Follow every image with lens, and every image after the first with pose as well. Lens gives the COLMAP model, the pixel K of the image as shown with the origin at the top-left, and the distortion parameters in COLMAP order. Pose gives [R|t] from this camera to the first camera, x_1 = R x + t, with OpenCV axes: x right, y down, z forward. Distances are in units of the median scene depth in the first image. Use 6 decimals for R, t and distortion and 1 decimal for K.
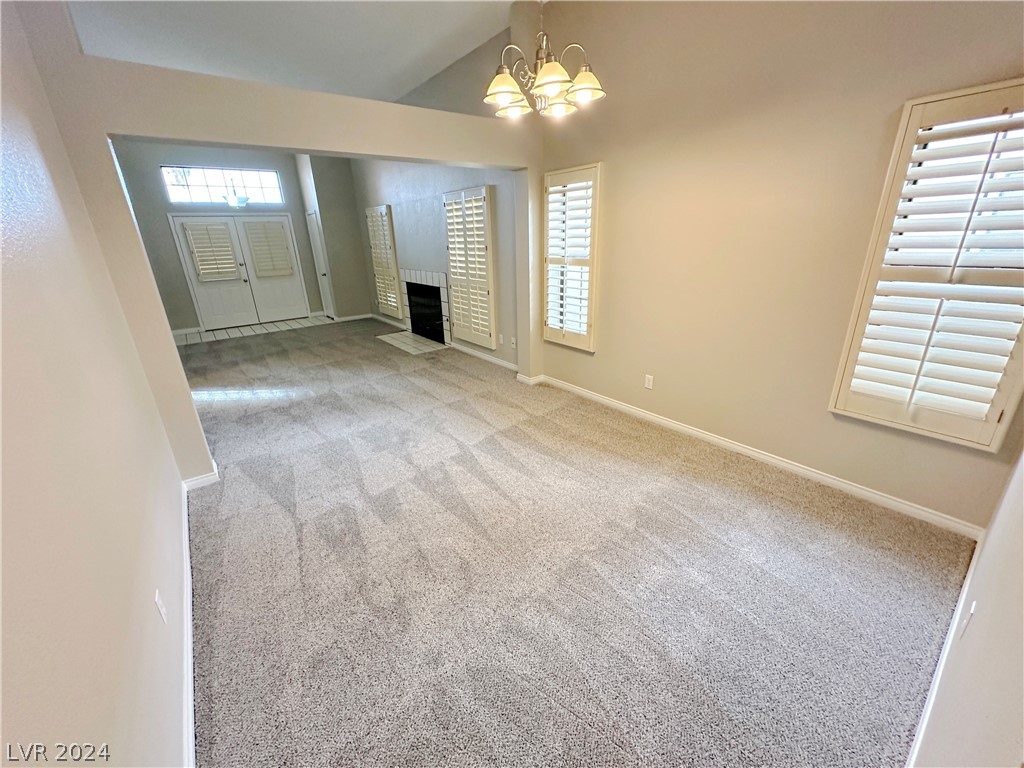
lens RADIAL K [[416.4, 0, 518.4], [0, 416.4, 386.7], [0, 0, 1]] dist [-0.000460, 0.000859]
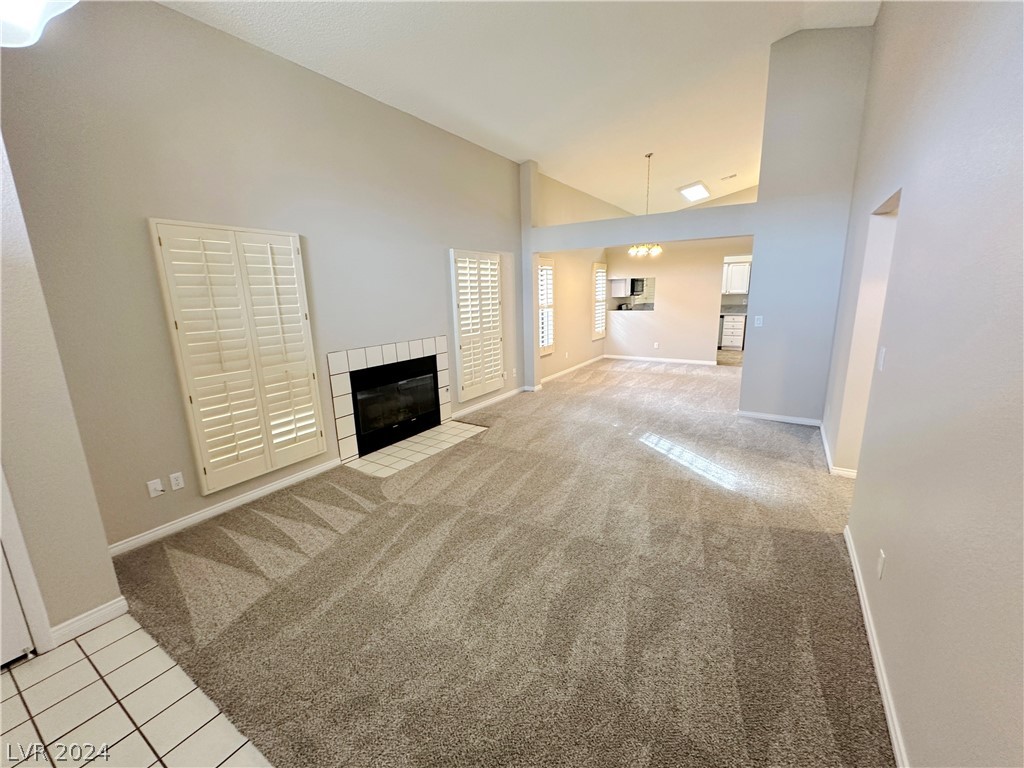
lens RADIAL K [[416.4, 0, 515.3], [0, 416.4, 385.1], [0, 0, 1]] dist [-0.000460, 0.000859]
pose [[-0.330082, -0.174767, 0.927633, -1.103951], [0.355690, 0.887249, 0.293725, -0.406696], [-0.874375, 0.426903, -0.230702, 1.184846]]
